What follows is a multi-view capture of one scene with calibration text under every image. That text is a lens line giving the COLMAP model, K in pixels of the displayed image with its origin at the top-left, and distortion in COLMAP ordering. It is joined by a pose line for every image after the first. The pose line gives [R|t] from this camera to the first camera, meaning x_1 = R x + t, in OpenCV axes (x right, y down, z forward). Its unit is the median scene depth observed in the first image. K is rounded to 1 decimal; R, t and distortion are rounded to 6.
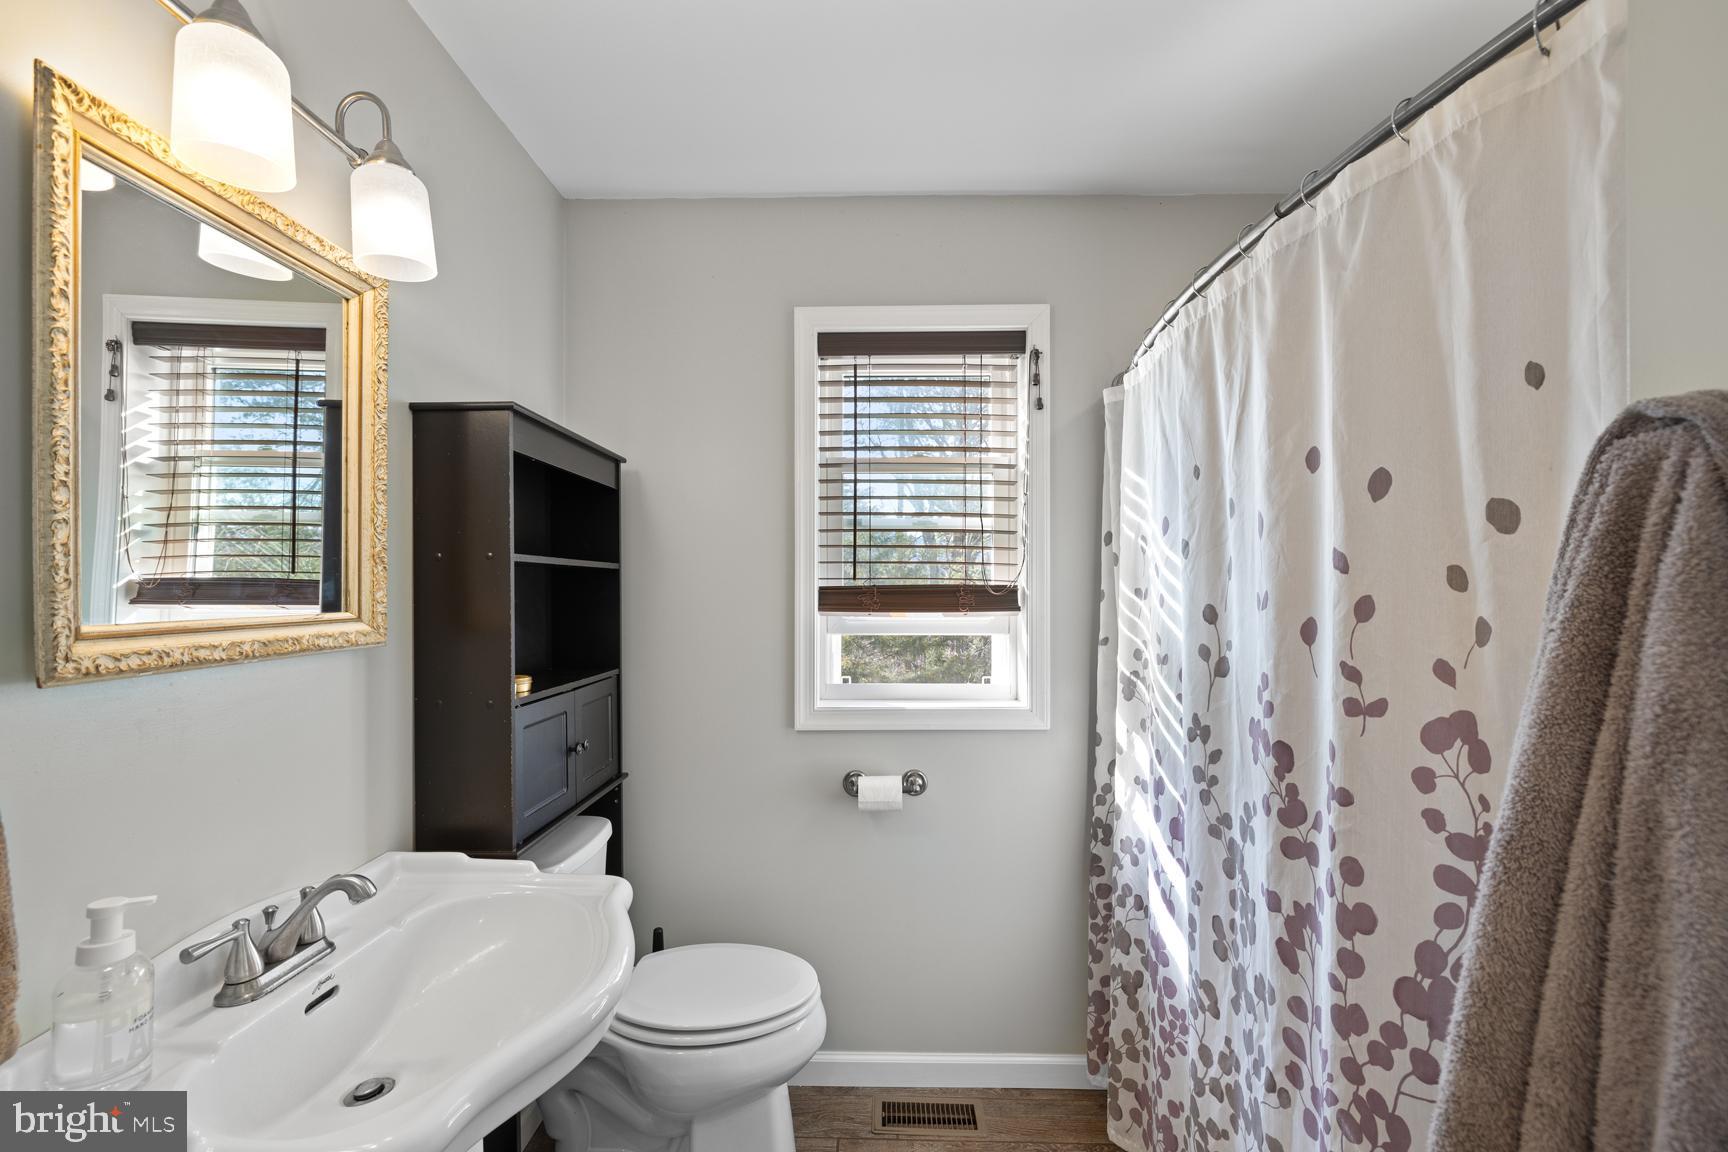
lens RADIAL K [[734.7, 0, 872.7], [0, 734.7, 590.4], [0, 0, 1]] dist [0.000495, 0.000139]
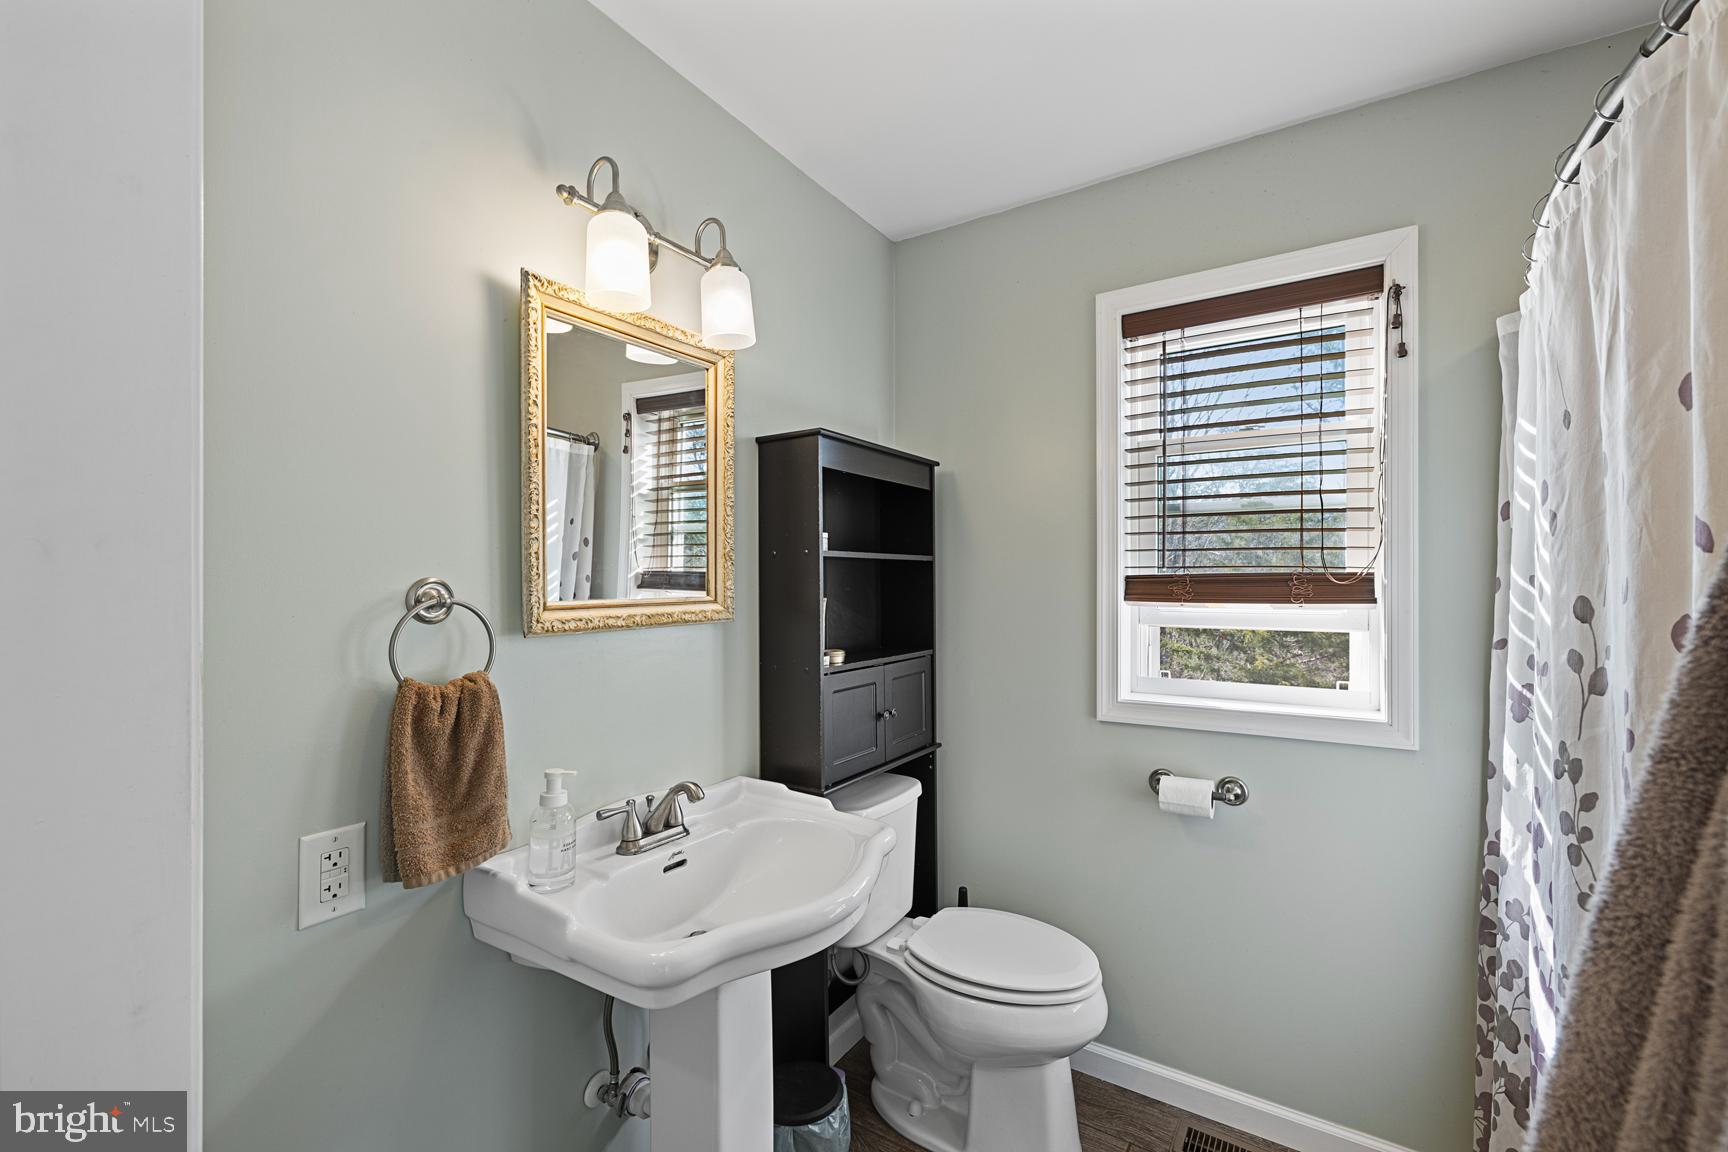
lens RADIAL K [[734.7, 0, 866.3], [0, 734.7, 581.1], [0, 0, 1]] dist [0.000495, 0.000139]
pose [[0.849405, -0.001779, -0.527738, 0.229174], [0.002165, 0.999998, 0.000114, 0.001909], [0.527737, -0.001240, 0.849407, -0.012513]]
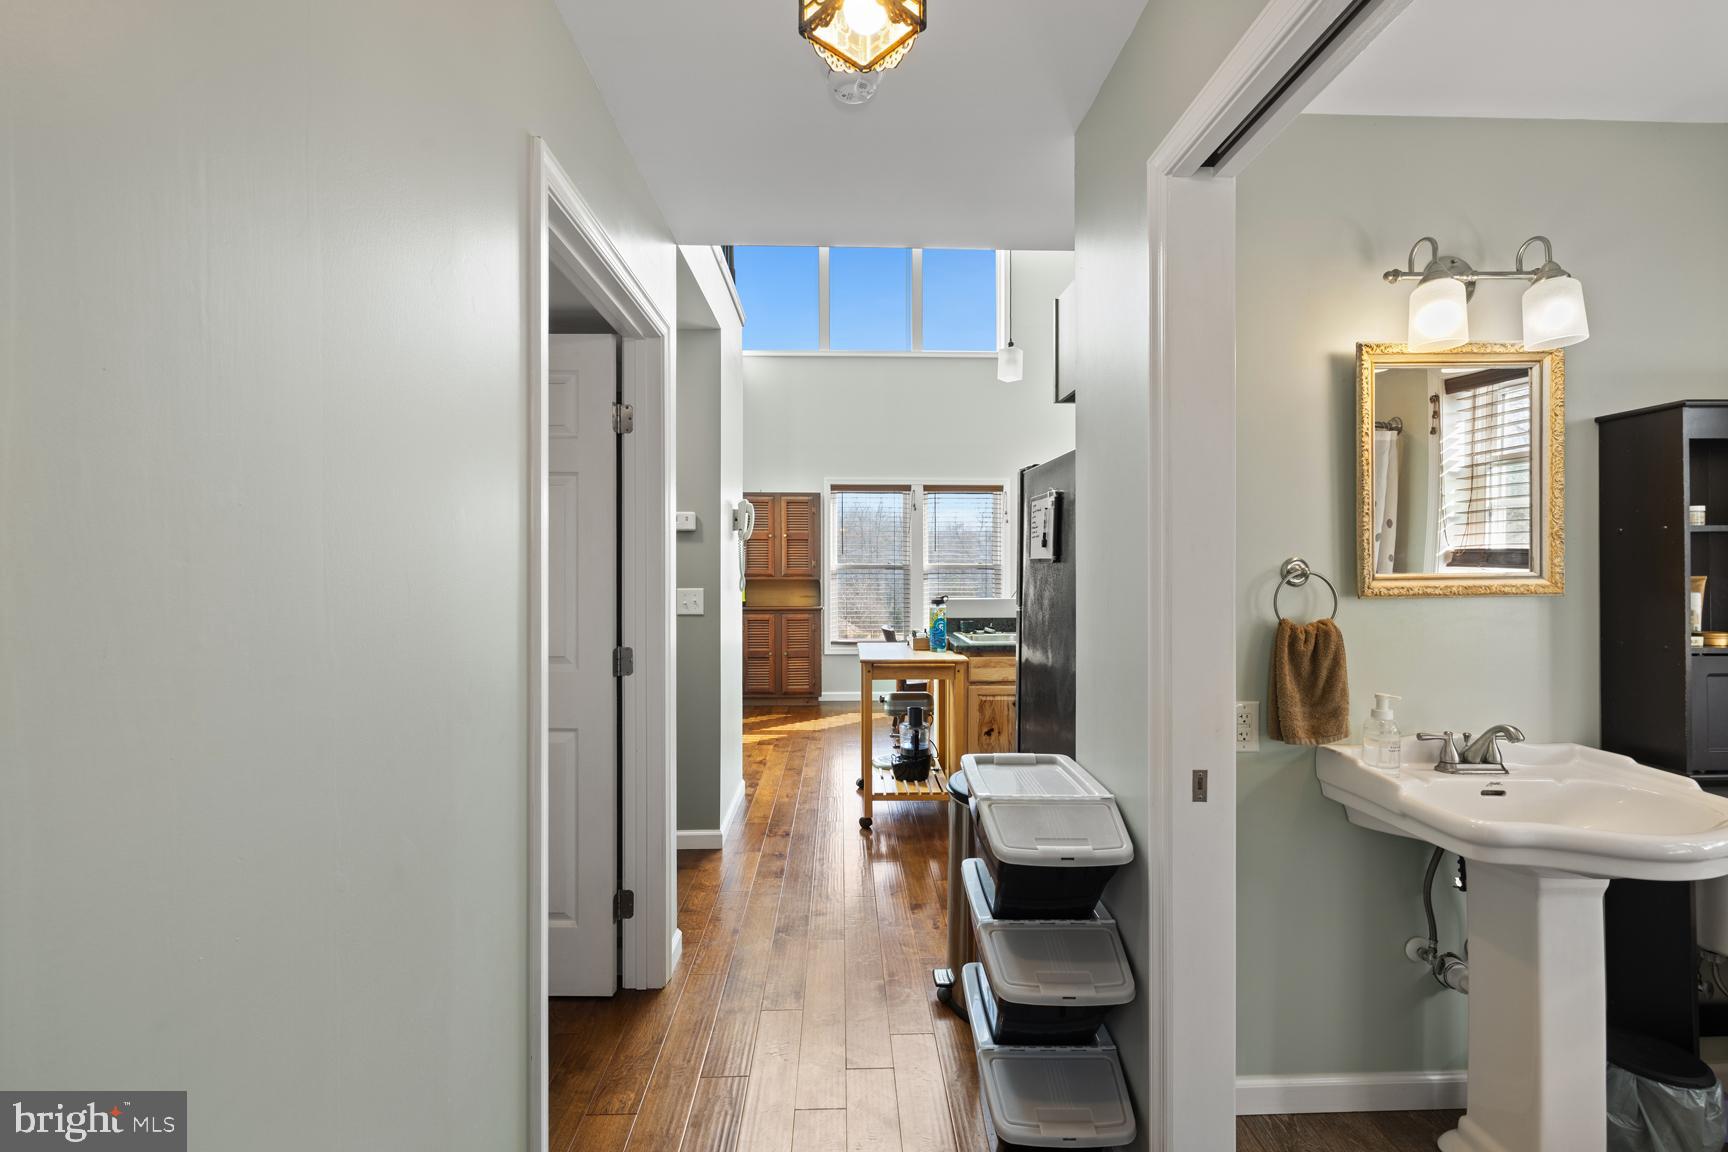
lens RADIAL K [[734.7, 0, 853.7], [0, 734.7, 562.6], [0, 0, 1]] dist [0.000495, 0.000139]
pose [[0.042083, 0.003532, -0.999108, 0.655549], [0.005977, 0.999975, 0.003787, -0.003402], [0.999096, -0.006131, 0.042061, -0.413133]]
